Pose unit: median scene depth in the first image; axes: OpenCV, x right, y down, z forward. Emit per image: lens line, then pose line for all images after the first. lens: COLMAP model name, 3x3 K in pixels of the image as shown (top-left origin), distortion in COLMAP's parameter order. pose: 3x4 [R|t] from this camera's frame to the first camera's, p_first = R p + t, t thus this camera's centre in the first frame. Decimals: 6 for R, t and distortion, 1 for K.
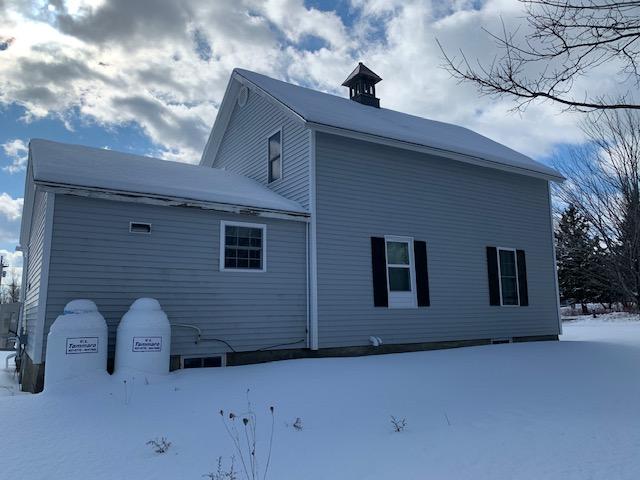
lens RADIAL K [[495.0, 0, 320.0], [0, 495.0, 240.0], [0, 0, 1]] dist [0.038339, 0.001370]
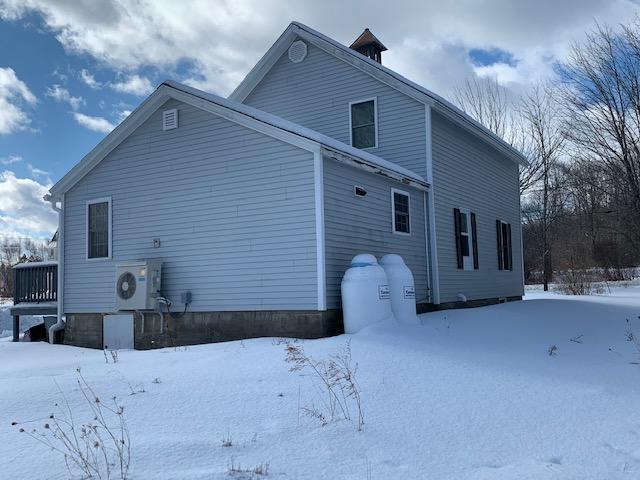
lens RADIAL K [[624.0, 0, 320.0], [0, 624.0, 240.0], [0, 0, 1]] dist [0.004716, 0.002820]
pose [[0.903772, 0.028364, 0.427074, -0.831177], [-0.054479, 0.997309, 0.049053, 0.015566], [-0.424533, -0.067599, 0.902885, -0.172313]]
